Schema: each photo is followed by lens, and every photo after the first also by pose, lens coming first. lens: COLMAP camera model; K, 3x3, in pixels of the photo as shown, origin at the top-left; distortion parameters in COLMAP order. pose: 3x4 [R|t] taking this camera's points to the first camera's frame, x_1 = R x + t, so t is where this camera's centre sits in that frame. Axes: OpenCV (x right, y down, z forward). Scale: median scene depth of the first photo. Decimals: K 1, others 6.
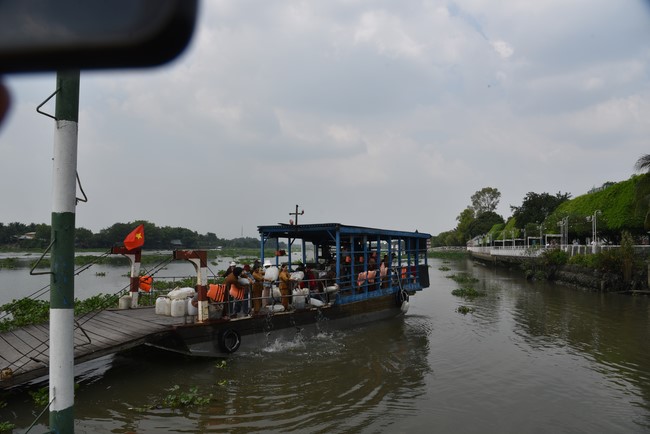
lens RADIAL K [[446.7, 0, 324.9], [0, 446.7, 226.0], [0, 0, 1]] dist [-0.121984, 0.074277]
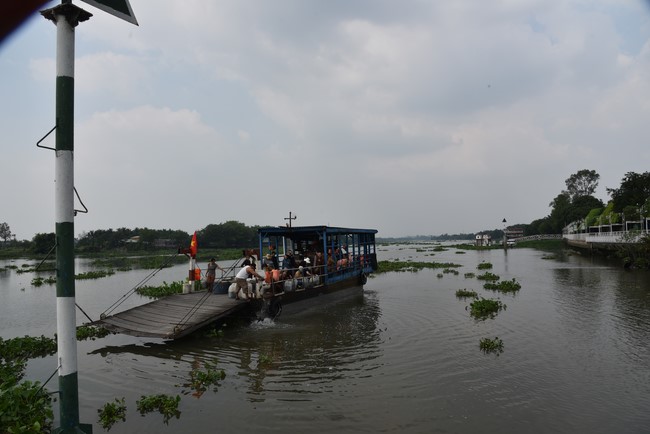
lens RADIAL K [[446.7, 0, 324.9], [0, 446.7, 226.0], [0, 0, 1]] dist [-0.121984, 0.074277]
pose [[0.978188, -0.023166, 0.206425, -0.239211], [0.018385, 0.999517, 0.025050, -0.036968], [-0.206906, -0.020708, 0.978142, -0.335779]]
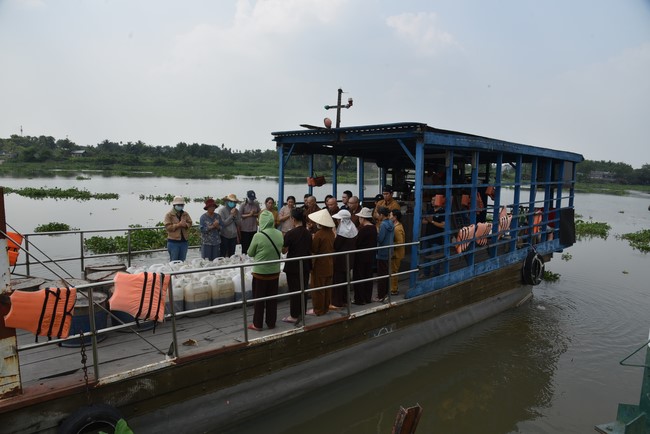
lens RADIAL K [[446.7, 0, 324.9], [0, 446.7, 226.0], [0, 0, 1]] dist [-0.121984, 0.074277]
pose [[0.983041, 0.040128, -0.178940, 0.016151], [-0.007968, 0.984191, 0.176932, 0.017003], [0.183211, -0.172506, 0.967820, 0.488001]]
